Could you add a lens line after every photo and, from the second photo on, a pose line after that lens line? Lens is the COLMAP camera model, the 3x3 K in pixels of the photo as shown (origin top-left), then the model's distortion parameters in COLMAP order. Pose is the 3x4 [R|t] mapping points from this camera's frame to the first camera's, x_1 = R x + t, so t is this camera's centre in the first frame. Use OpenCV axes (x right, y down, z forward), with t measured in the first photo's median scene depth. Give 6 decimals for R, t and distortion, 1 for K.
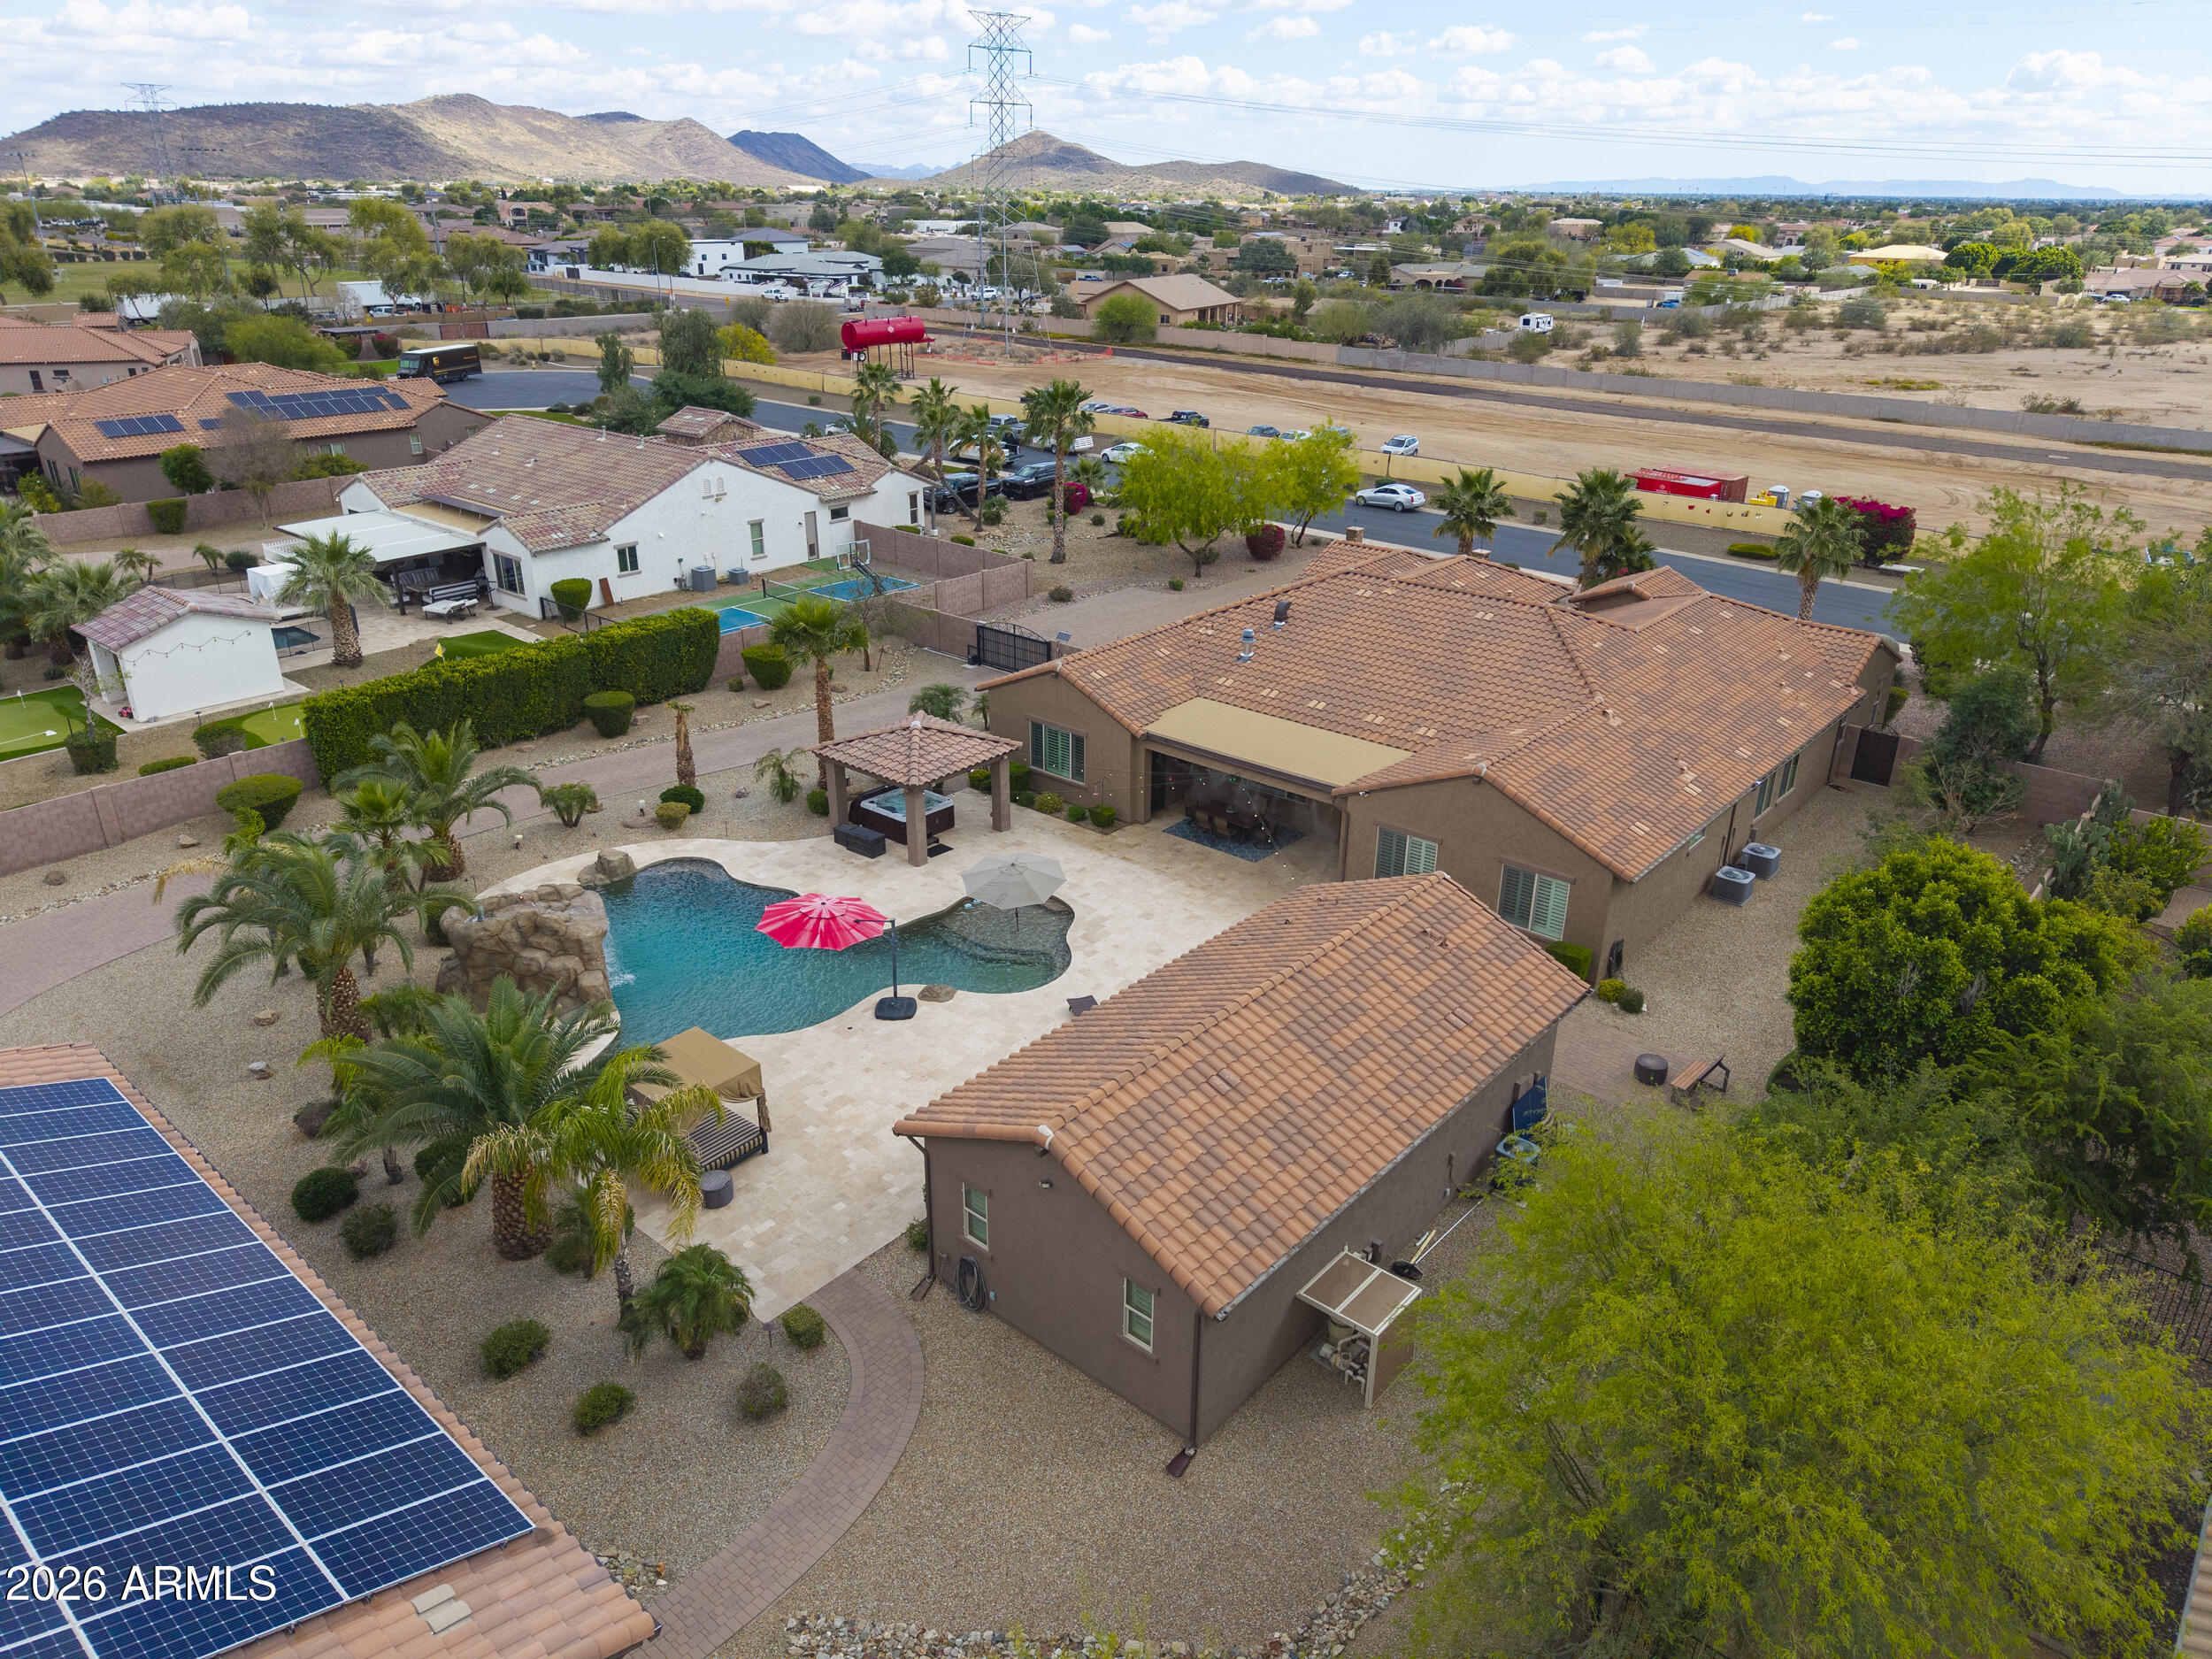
lens RADIAL K [[1479.0, 0, 1112.4], [0, 1479.0, 826.6], [0, 0, 1]] dist [0.026161, -0.023188]
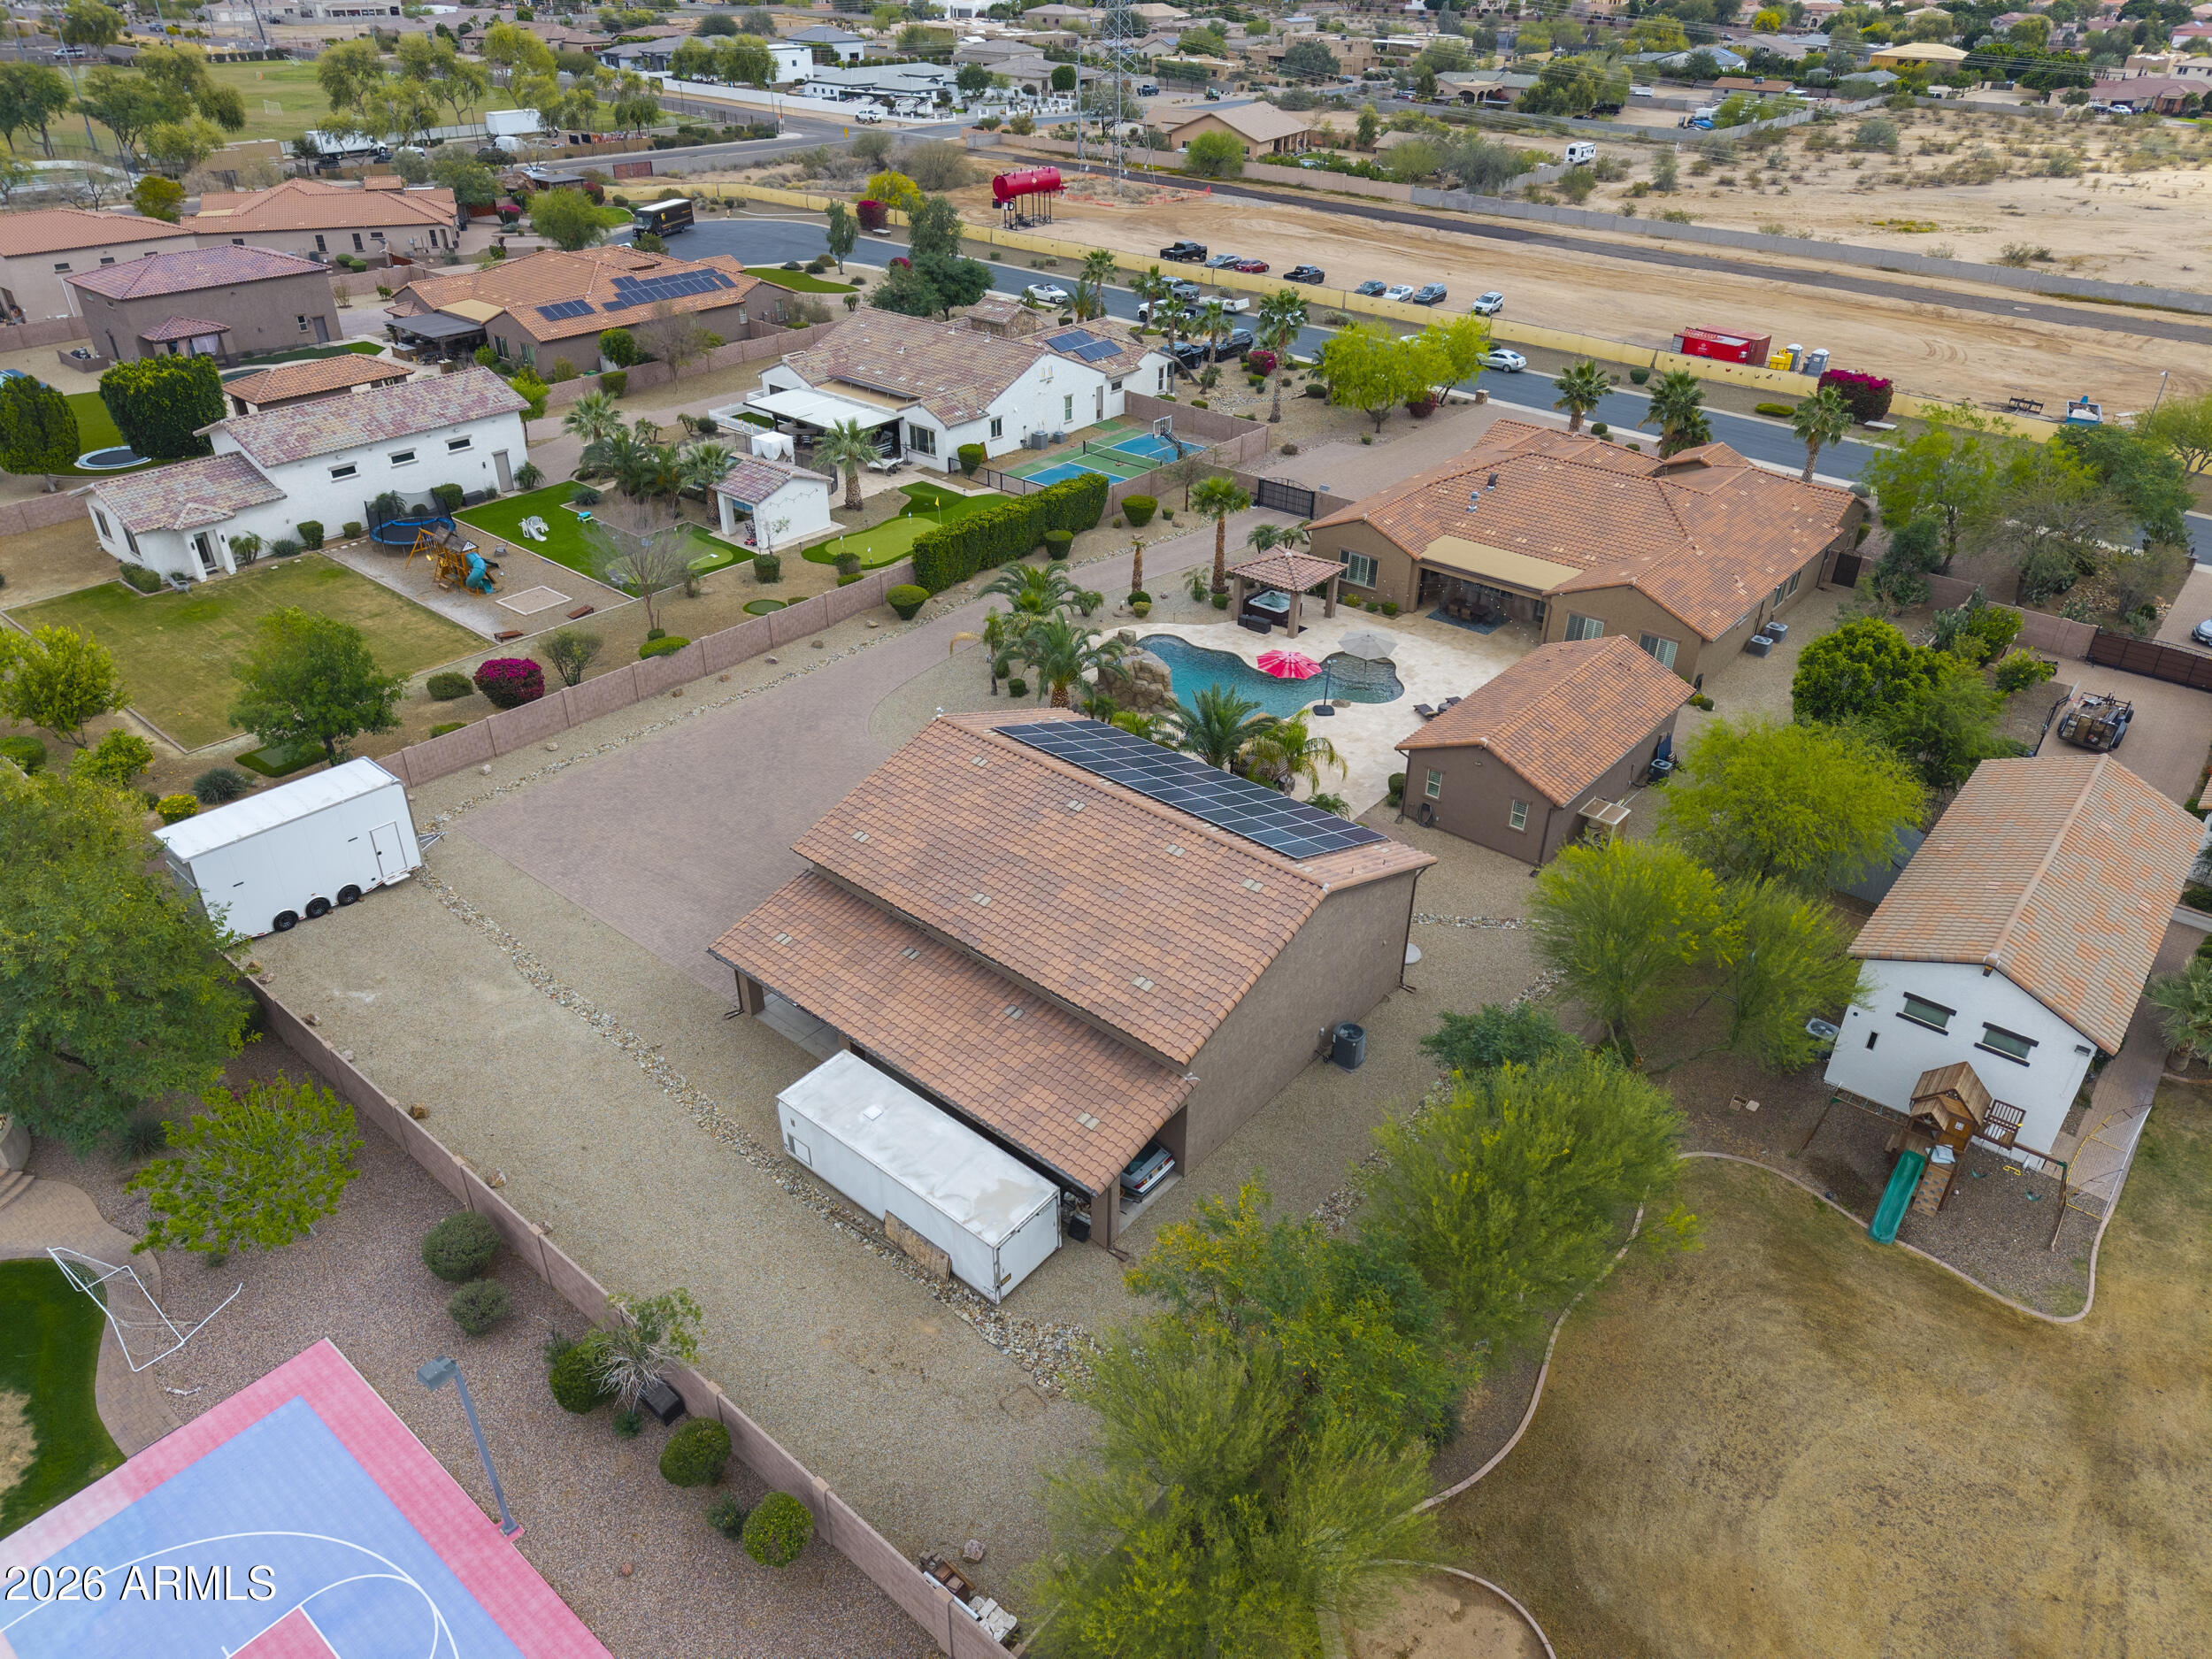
lens RADIAL K [[1478.0, 0, 1111.8], [0, 1478.0, 826.7], [0, 0, 1]] dist [0.026865, -0.022188]
pose [[0.999941, -0.002991, 0.010407, -0.189609], [0.001511, 0.990236, 0.139391, 0.002372], [-0.010723, -0.139367, 0.990183, -0.393163]]
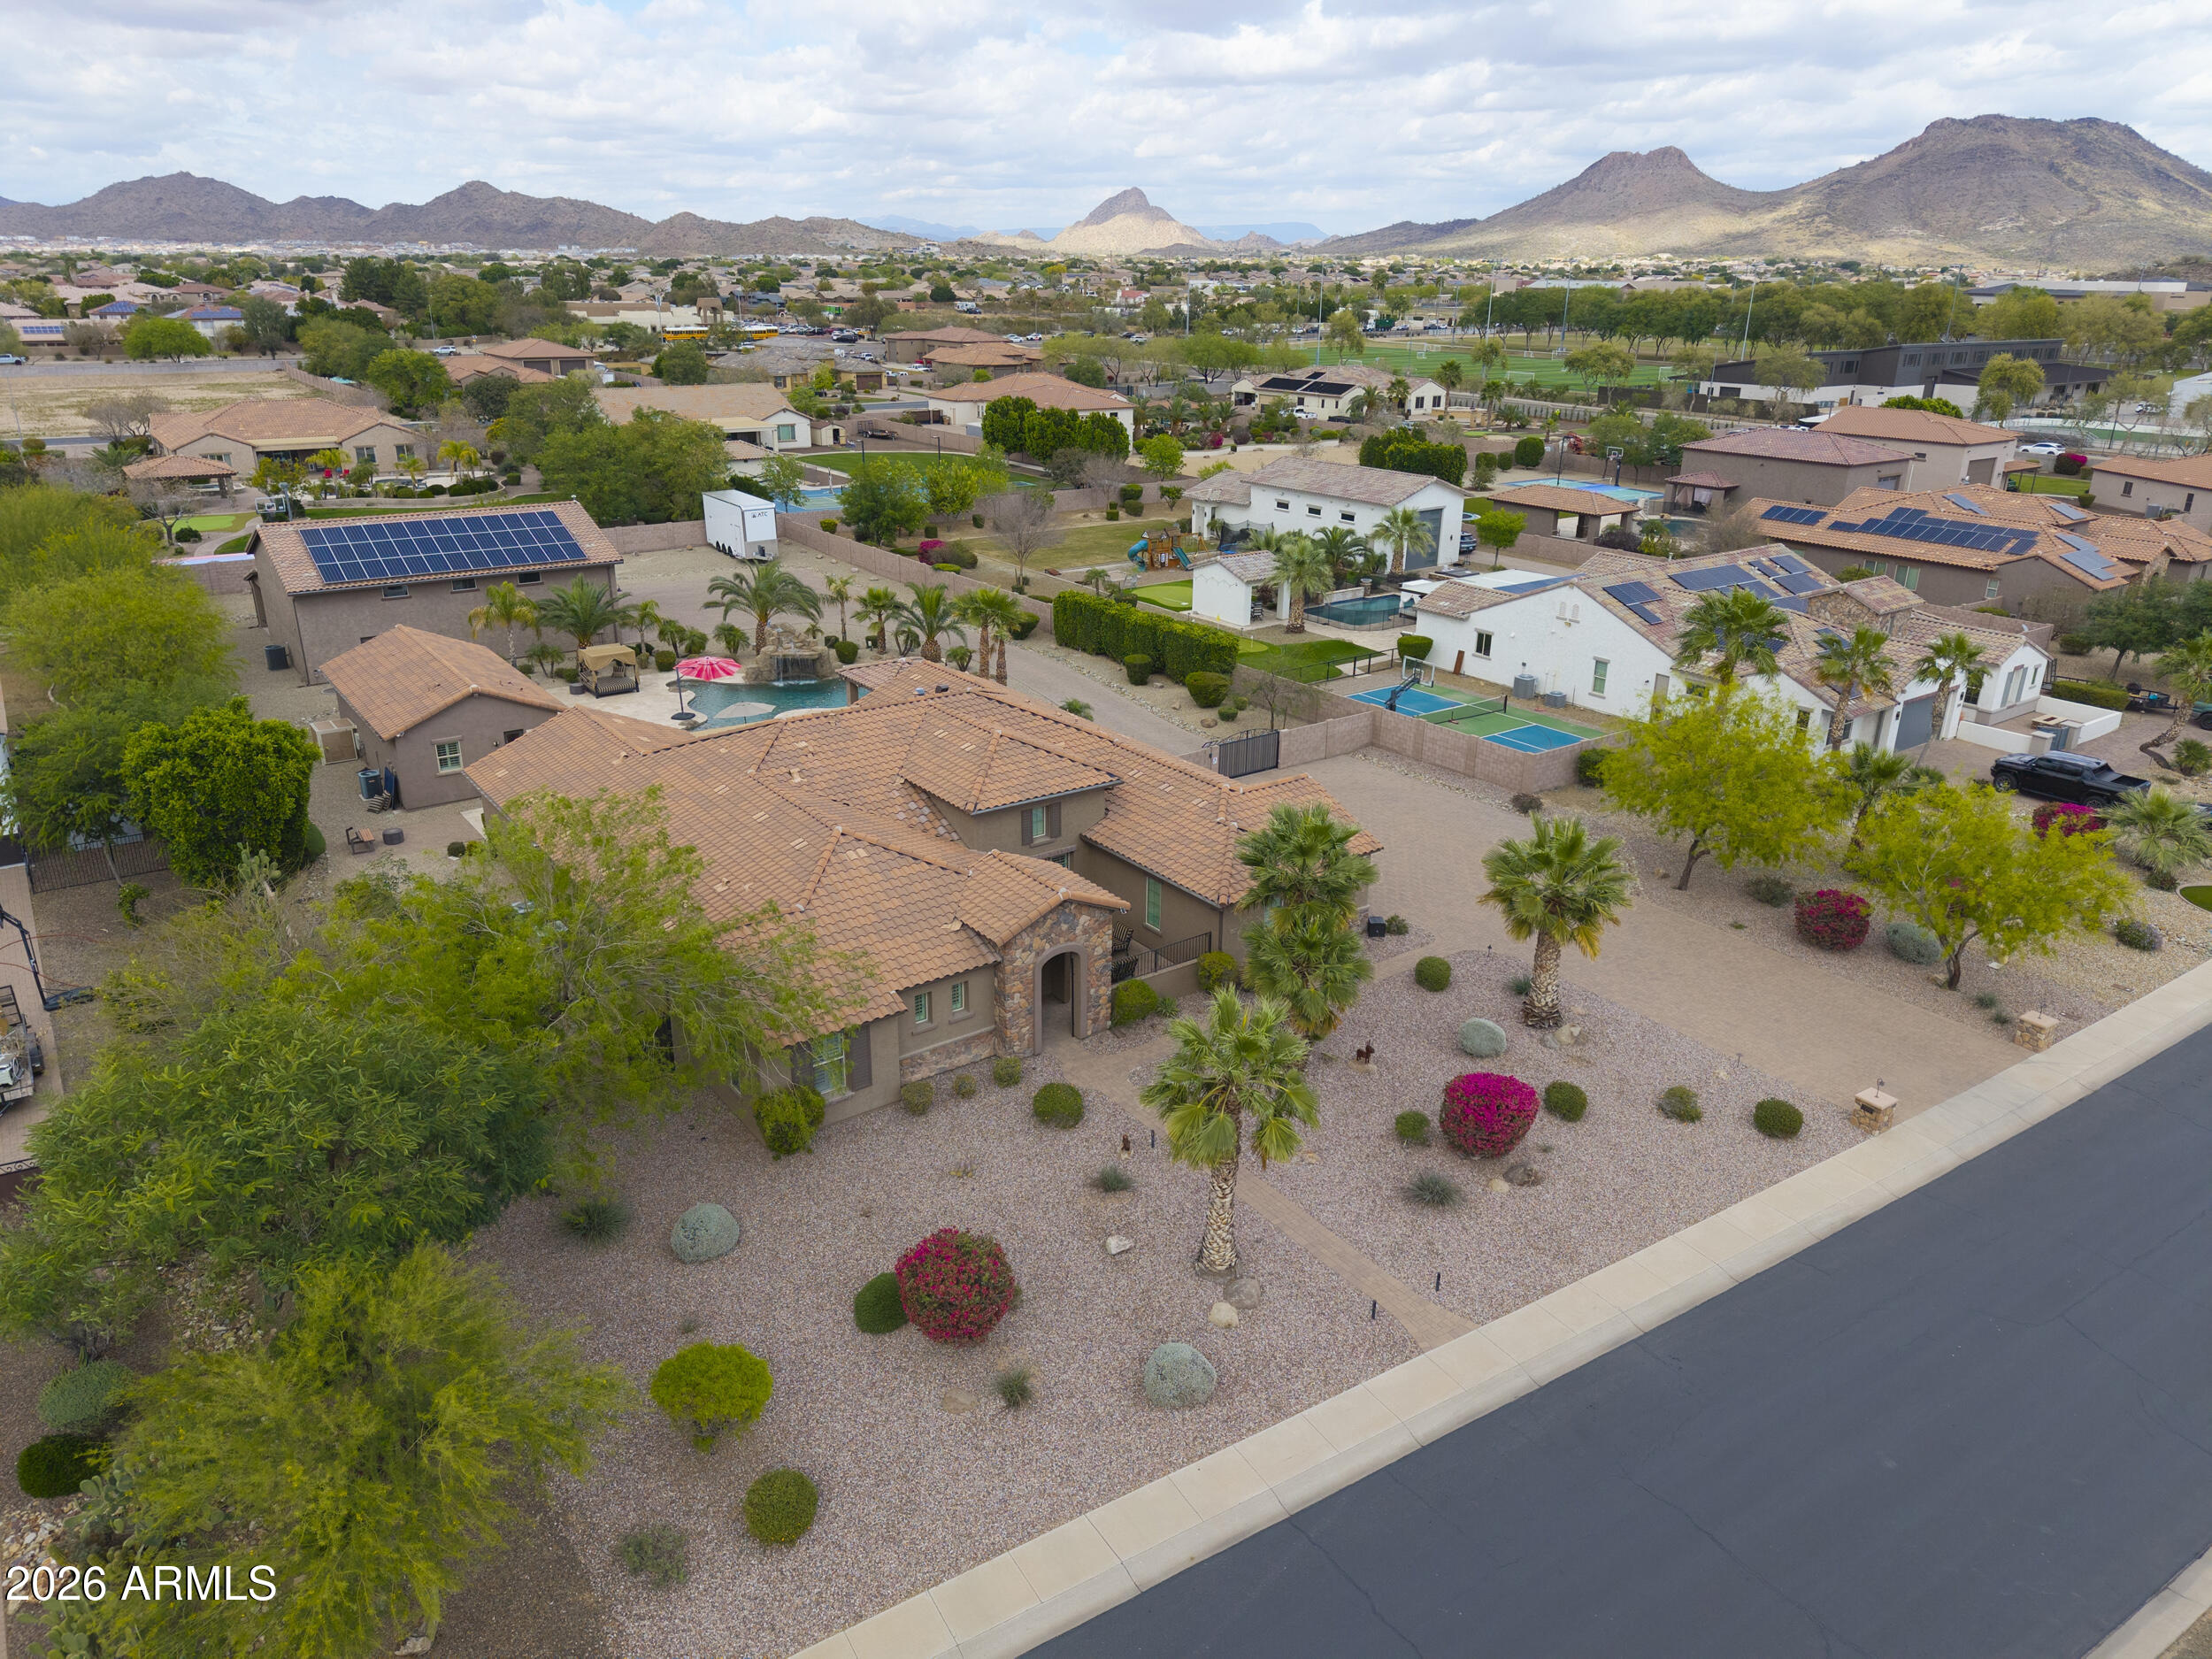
lens RADIAL K [[1479.0, 0, 1112.4], [0, 1479.0, 826.6], [0, 0, 1]] dist [0.026161, -0.023188]
pose [[-0.223647, 0.333526, -0.915829, 0.681058], [-0.401107, 0.824879, 0.398355, -0.332034], [0.888310, 0.456437, -0.050702, 0.713335]]
